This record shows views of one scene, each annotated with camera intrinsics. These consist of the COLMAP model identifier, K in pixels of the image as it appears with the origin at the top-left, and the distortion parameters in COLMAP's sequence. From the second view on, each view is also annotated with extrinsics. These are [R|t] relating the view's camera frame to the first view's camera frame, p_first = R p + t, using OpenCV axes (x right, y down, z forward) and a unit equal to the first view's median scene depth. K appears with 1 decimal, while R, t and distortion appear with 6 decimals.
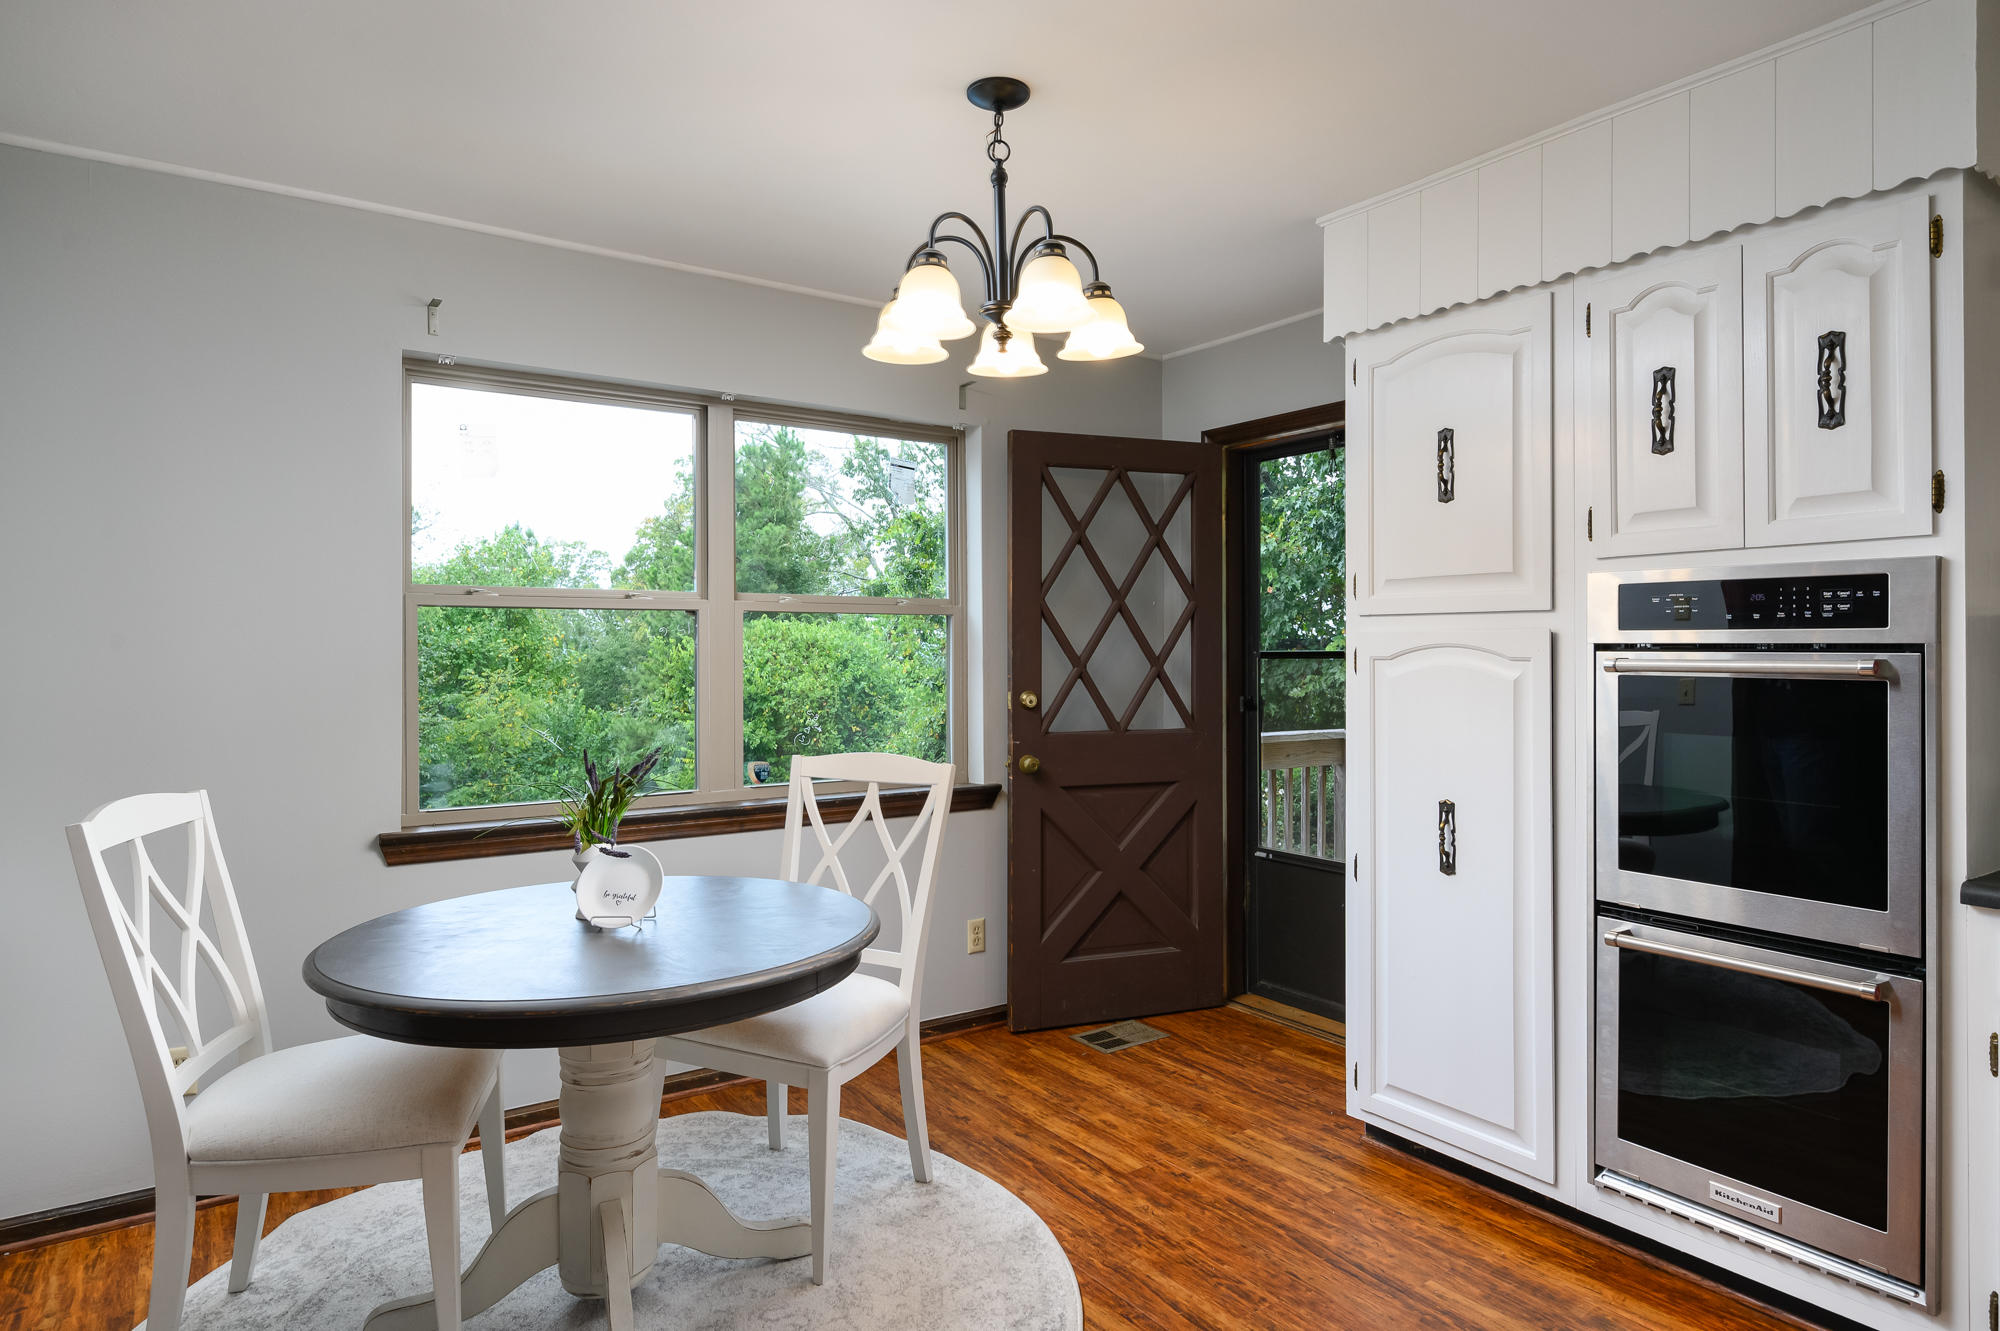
lens RADIAL K [[1130.7, 0, 1010.4], [0, 1130.7, 648.5], [0, 0, 1]] dist [-0.009181, -0.001129]
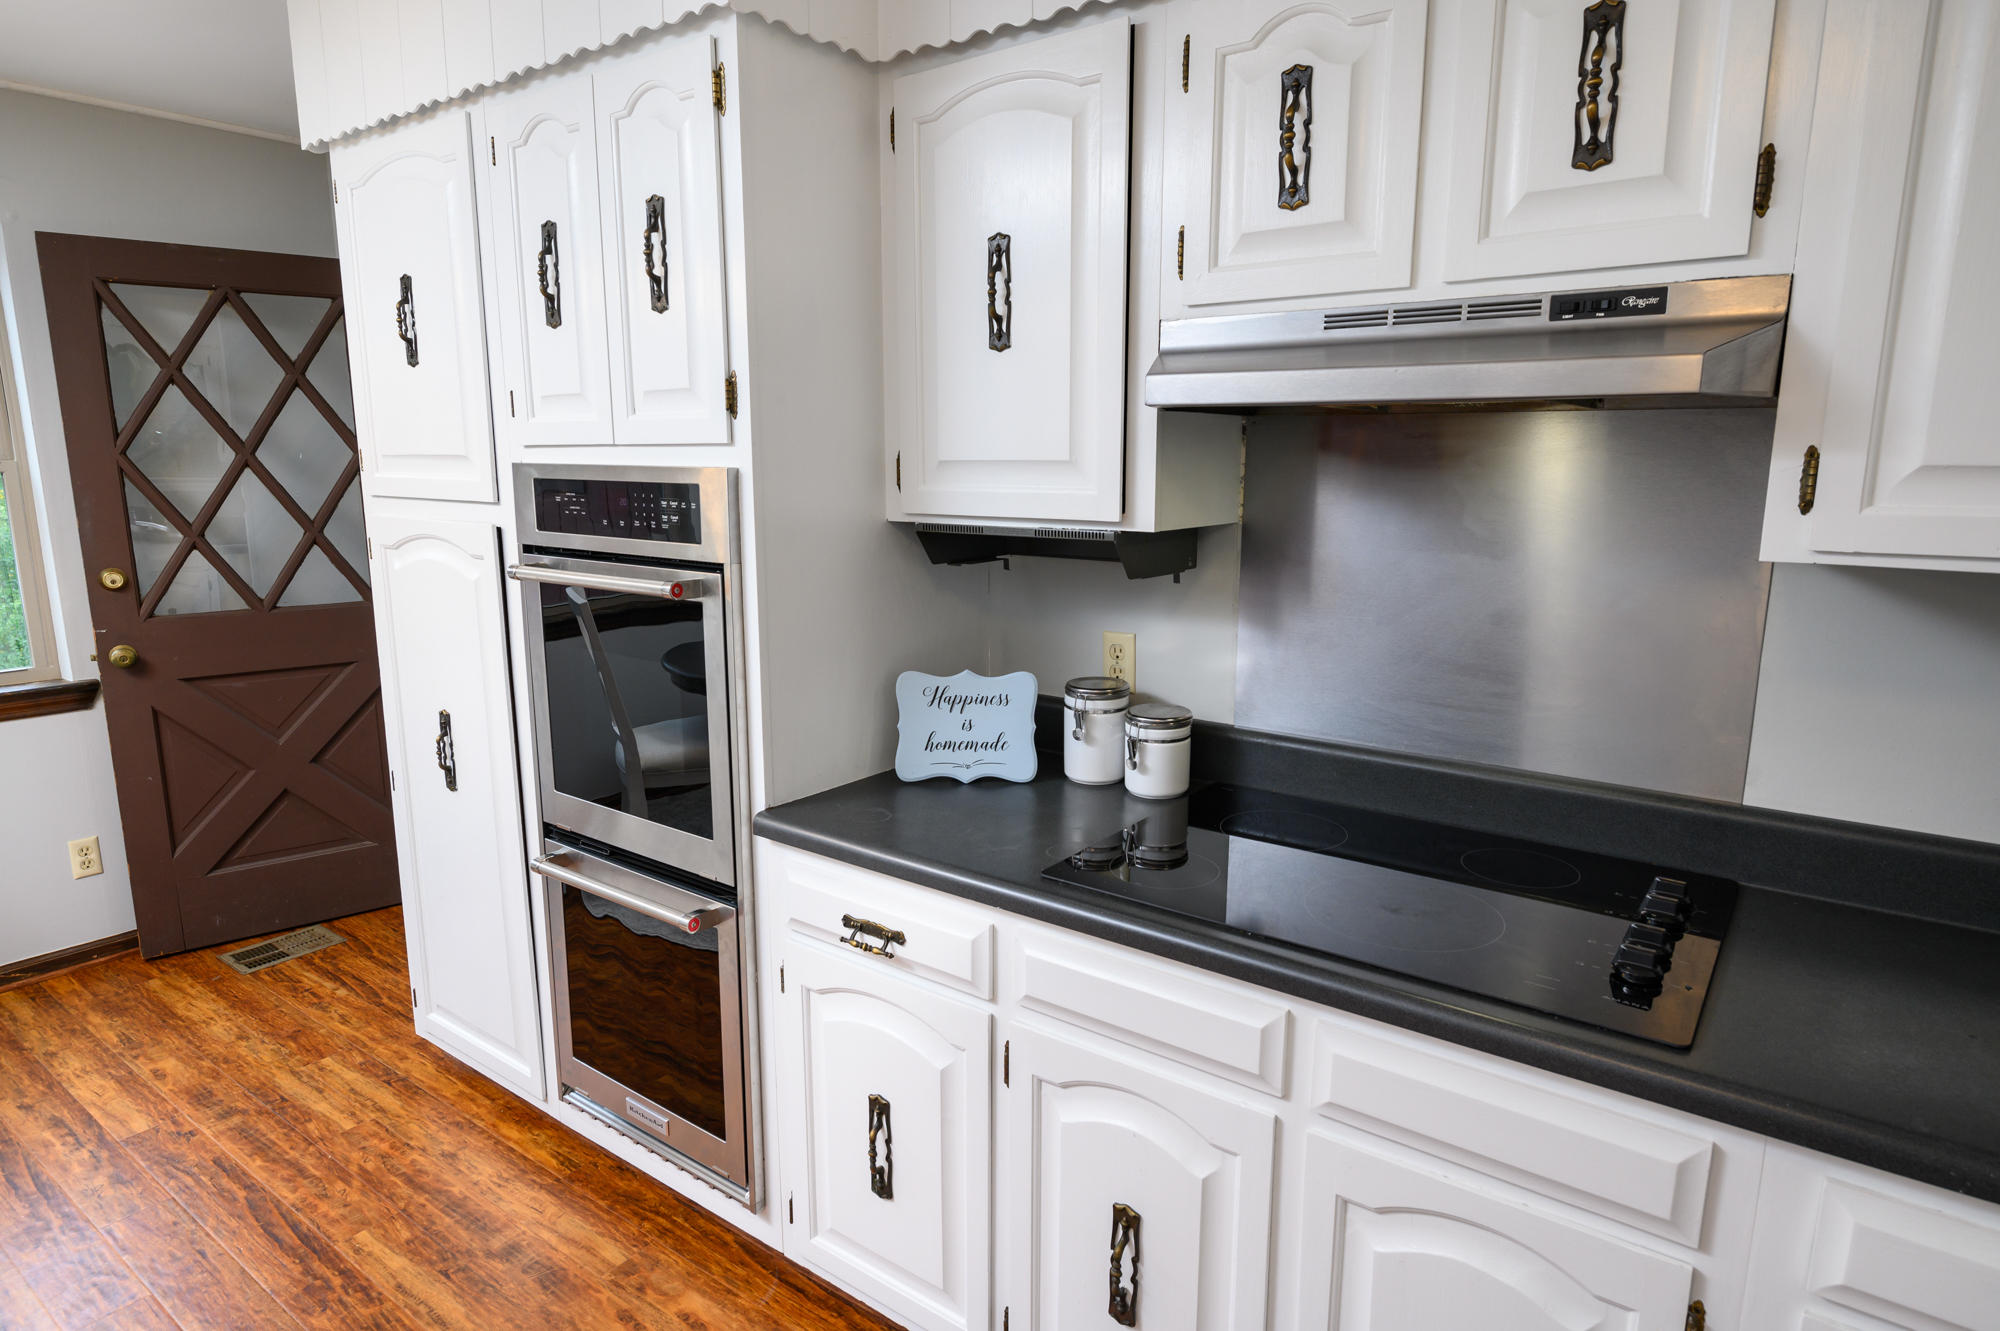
lens RADIAL K [[1130.7, 0, 1000.2], [0, 1130.7, 660.2], [0, 0, 1]] dist [-0.009181, -0.001129]
pose [[0.948599, -0.055017, 0.311663, 0.541398], [-0.003813, 0.982716, 0.185082, -0.073025], [-0.316459, -0.176757, 0.931993, 0.037063]]
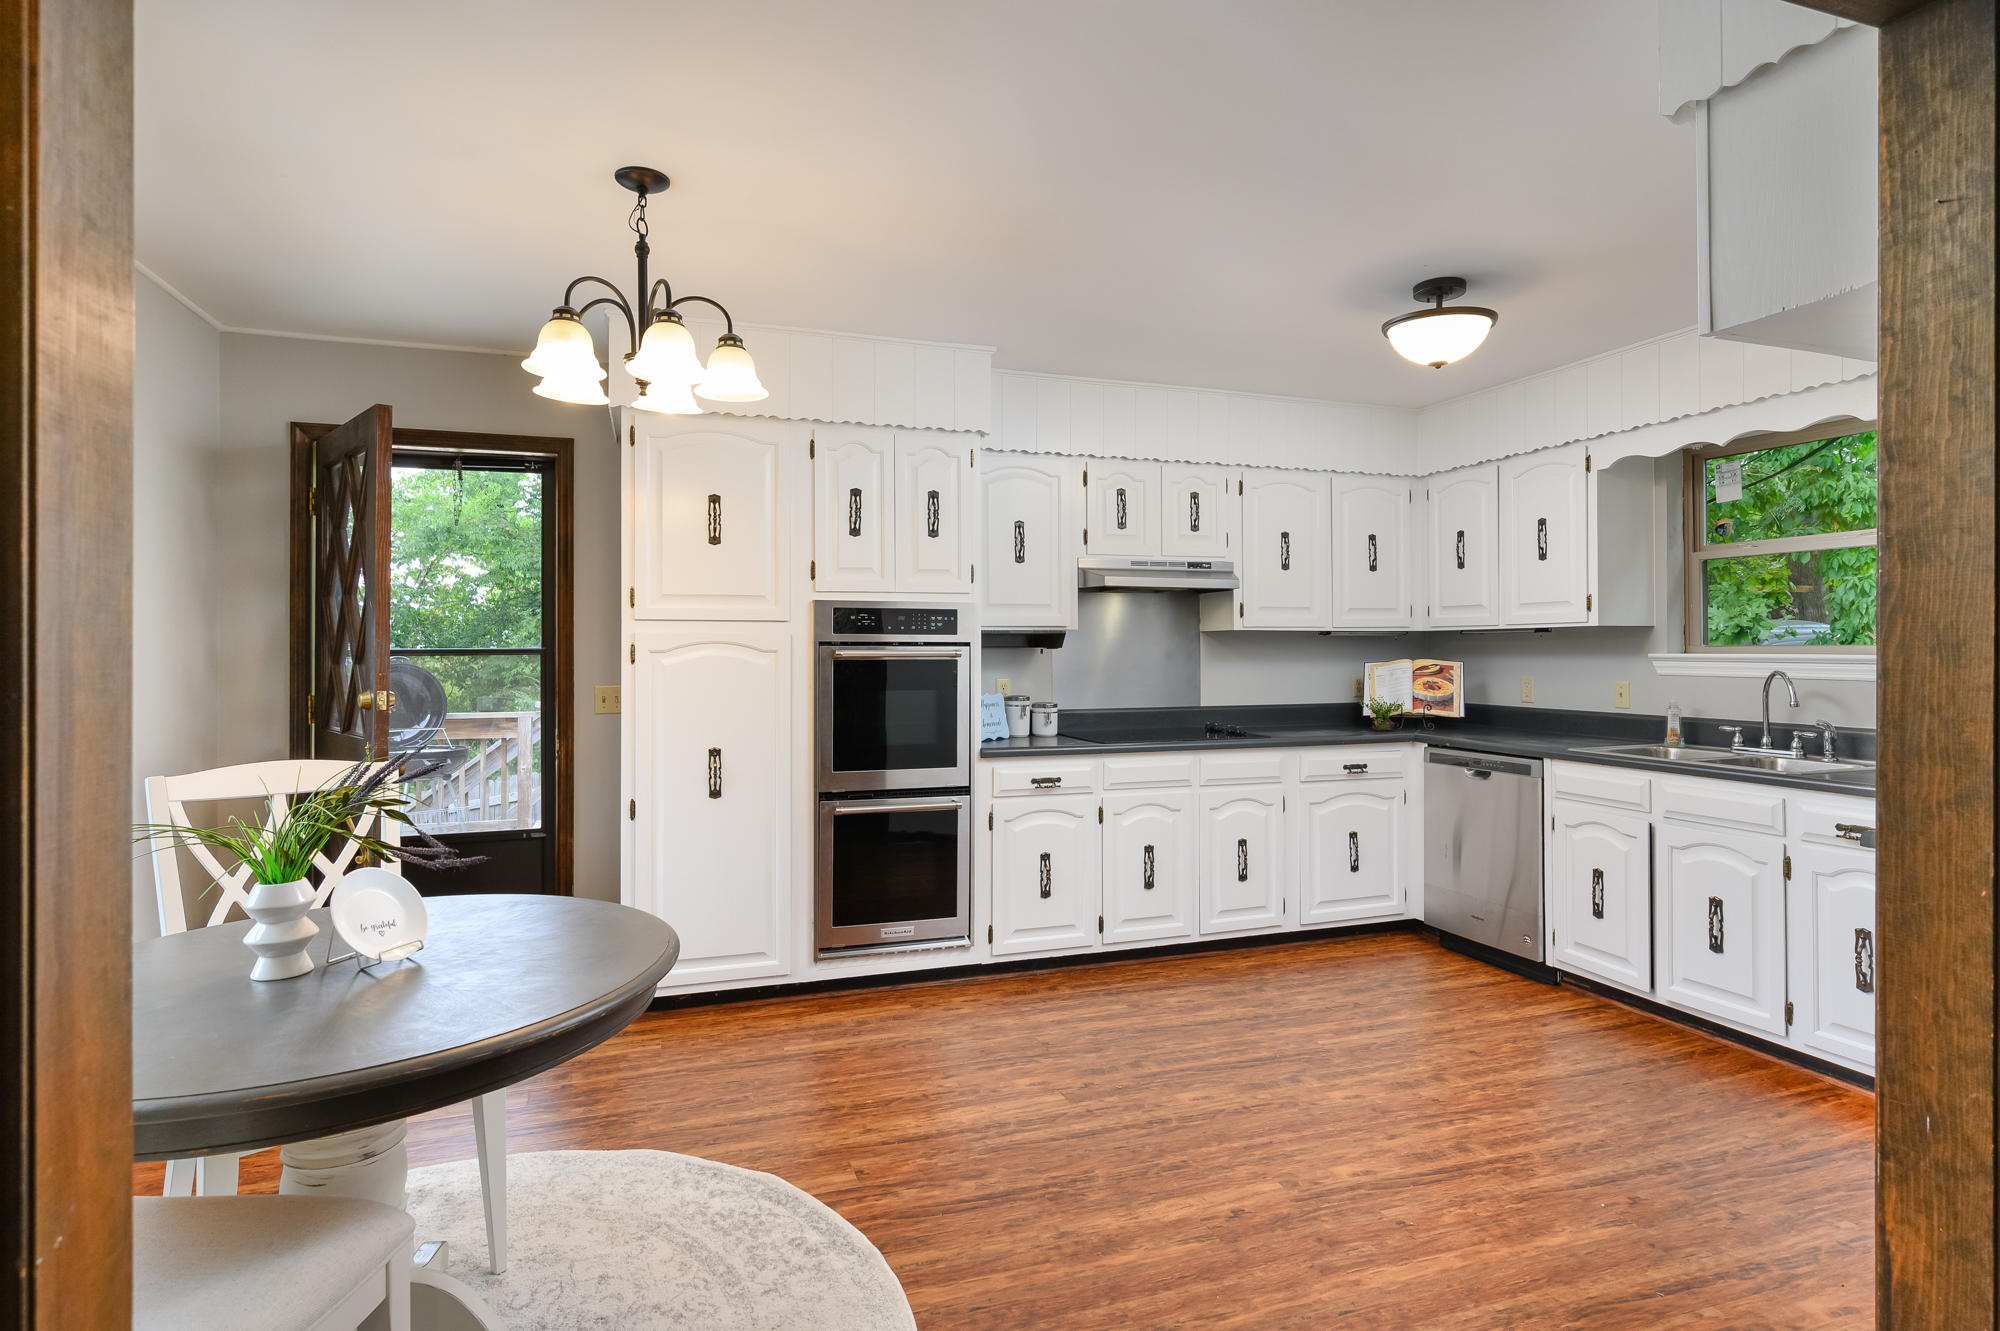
lens RADIAL K [[1043.2, 0, 995.1], [0, 1043.2, 651.2], [0, 0, 1]] dist [0.000424, 0.001177]
pose [[0.279538, -0.002604, 0.960131, -0.833145], [-0.003803, 0.999985, 0.003819, 0.003331], [-0.960127, -0.004718, 0.279524, 0.281496]]
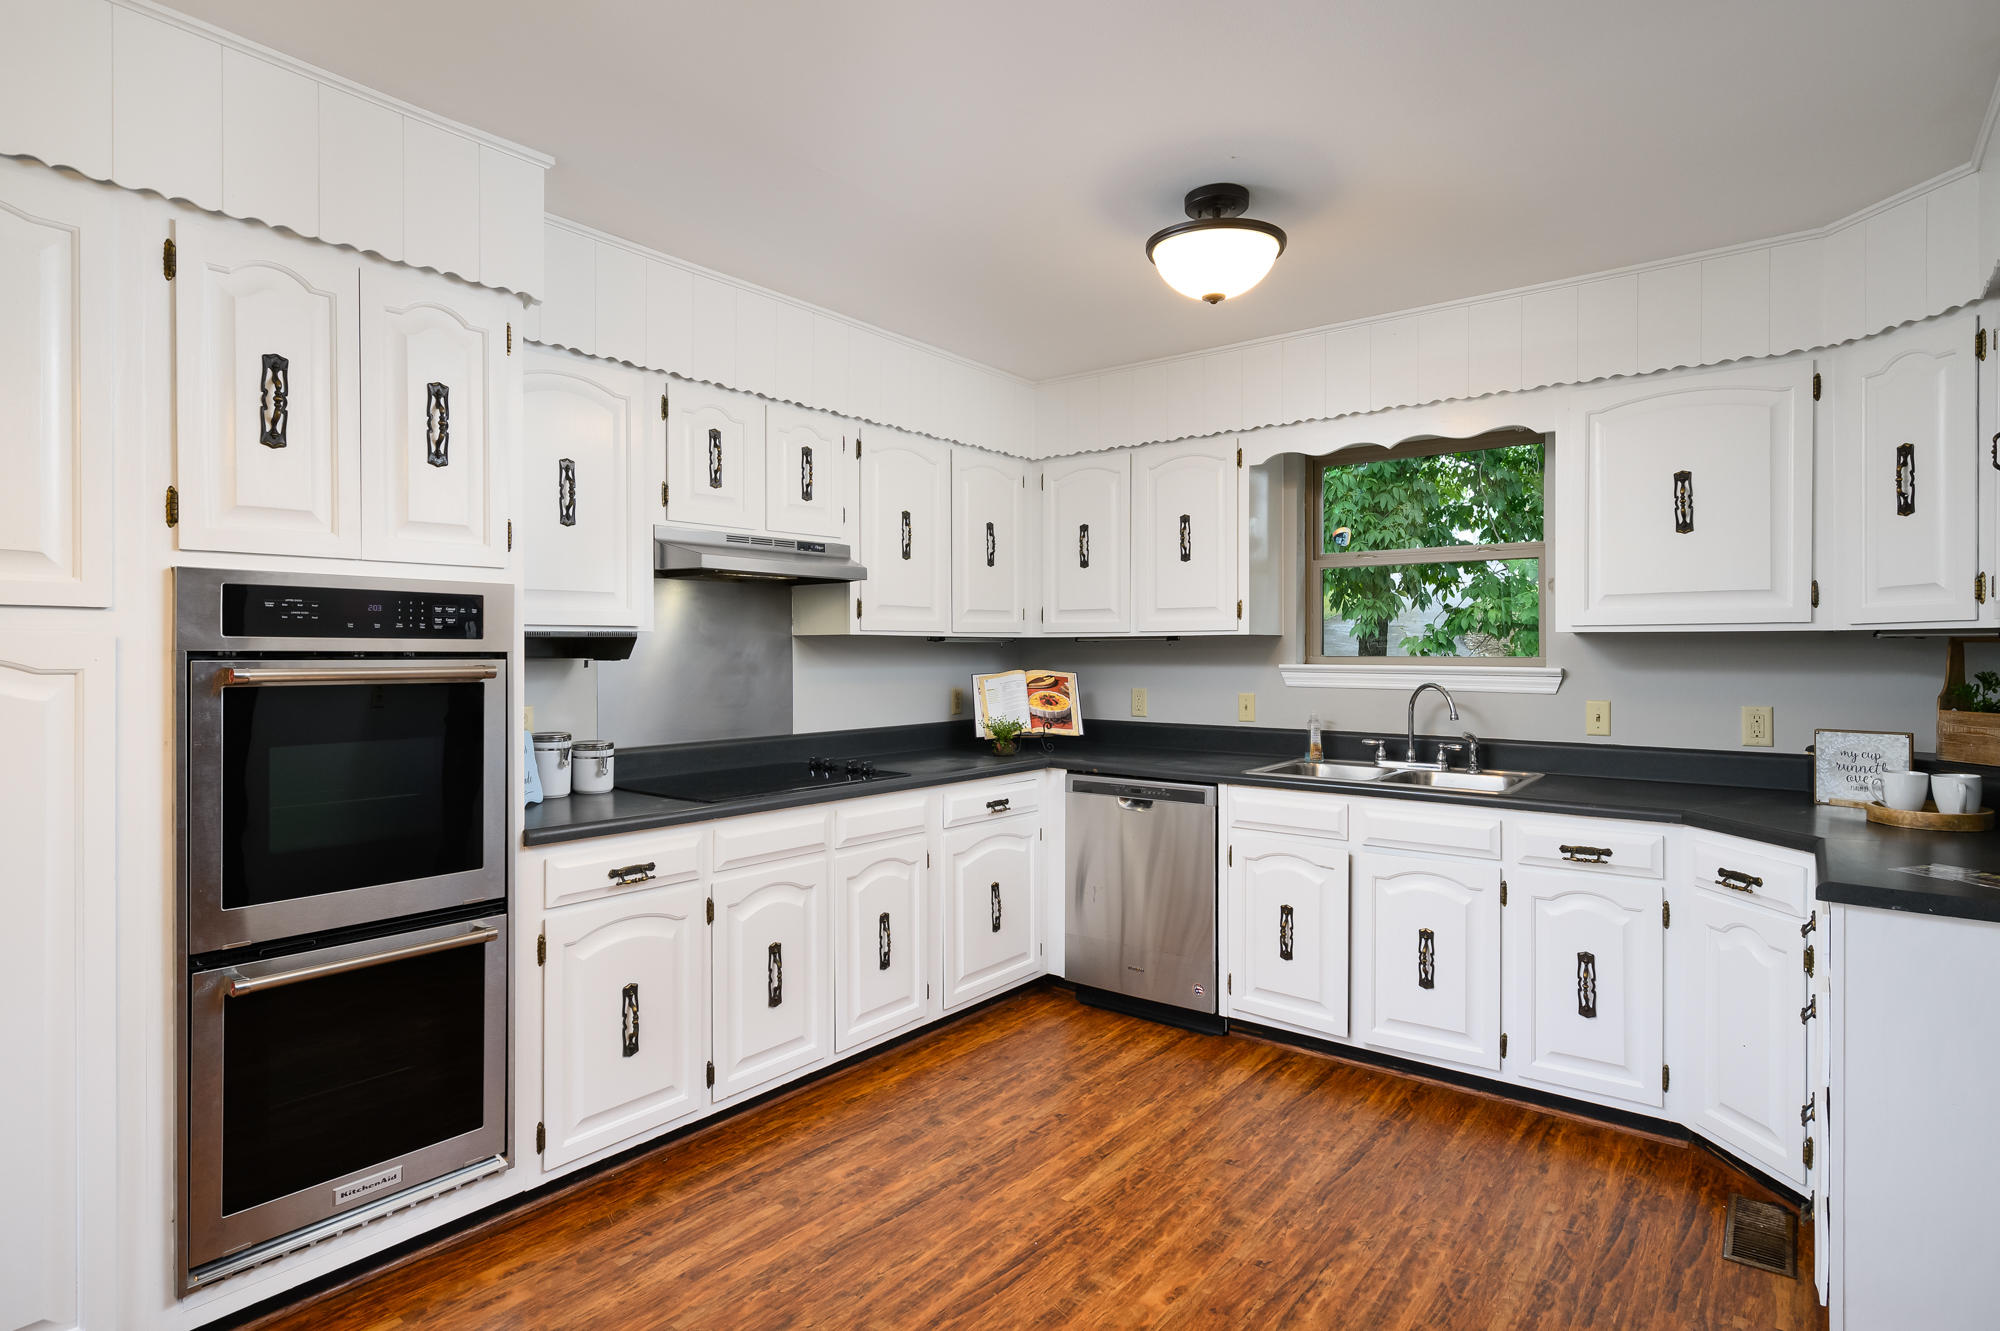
lens RADIAL K [[1043.2, 0, 1007.0], [0, 1043.2, 658.2], [0, 0, 1]] dist [0.000424, 0.001177]
pose [[-0.286937, -0.007633, 0.957919, -0.365368], [-0.006044, 0.999963, 0.006158, -0.006437], [-0.957930, -0.004023, -0.286973, 0.584158]]
